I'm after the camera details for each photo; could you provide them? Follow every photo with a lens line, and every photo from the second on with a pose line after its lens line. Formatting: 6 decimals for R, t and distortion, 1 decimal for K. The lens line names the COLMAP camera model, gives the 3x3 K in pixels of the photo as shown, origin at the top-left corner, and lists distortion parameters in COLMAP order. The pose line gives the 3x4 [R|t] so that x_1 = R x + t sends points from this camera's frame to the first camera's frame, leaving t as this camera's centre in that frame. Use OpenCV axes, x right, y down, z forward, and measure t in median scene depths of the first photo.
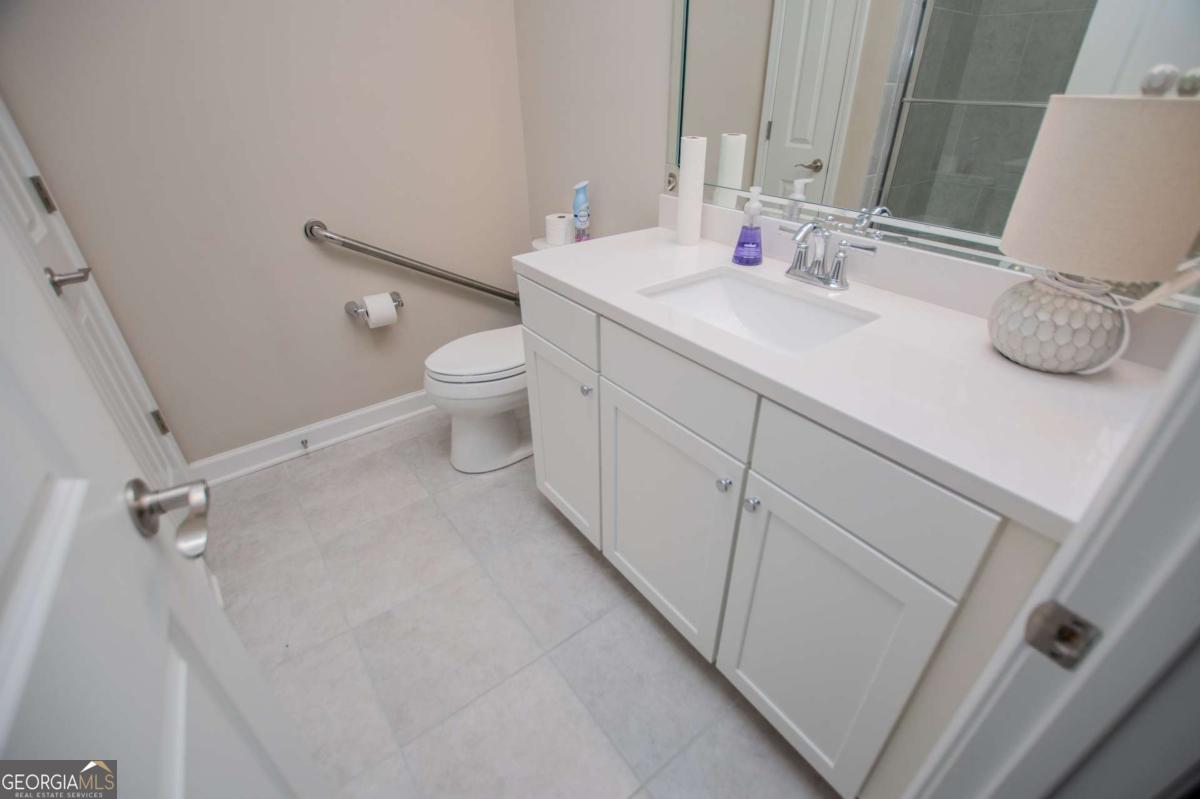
lens RADIAL K [[536.4, 0, 600.0], [0, 536.4, 399.5], [0, 0, 1]] dist [-0.026079, 0.000380]
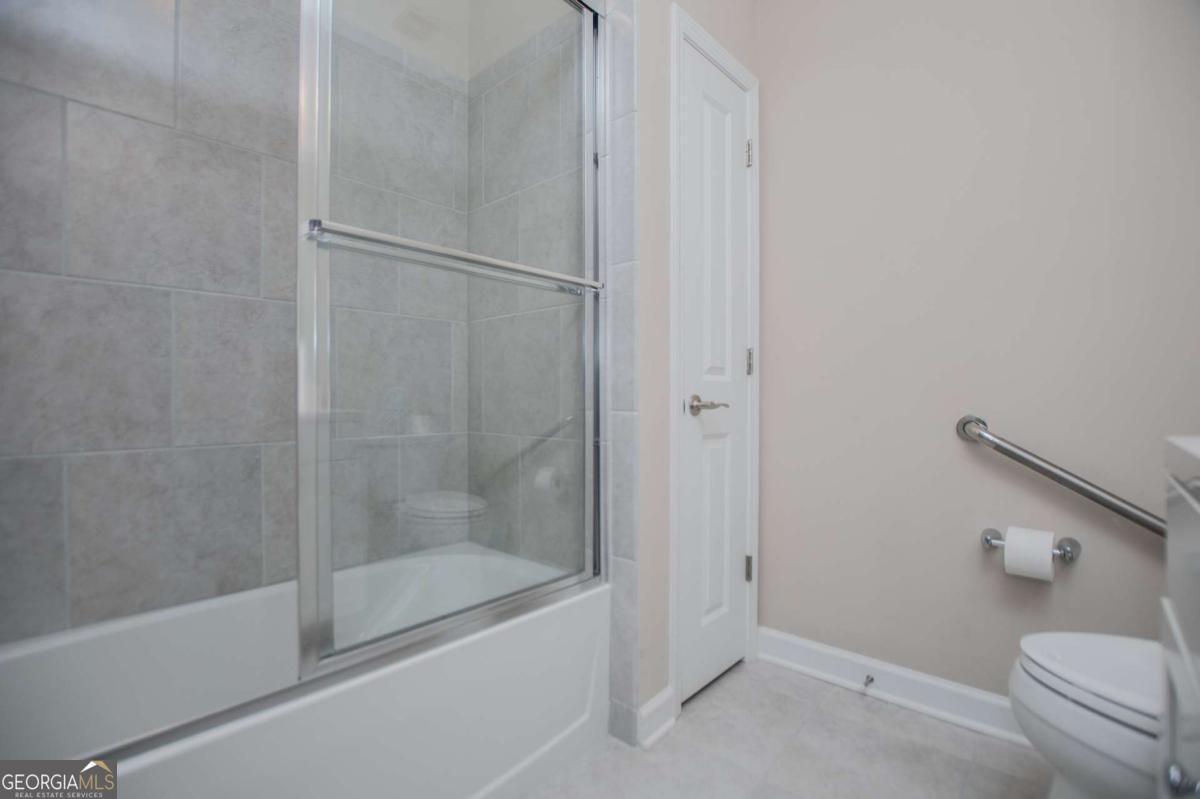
lens RADIAL K [[536.4, 0, 600.0], [0, 536.4, 399.5], [0, 0, 1]] dist [-0.026079, 0.000380]
pose [[0.182945, 0.017469, -0.982968, 0.137863], [-0.509268, 0.856923, -0.079554, -0.008285], [0.840938, 0.515148, 0.165666, 0.371405]]
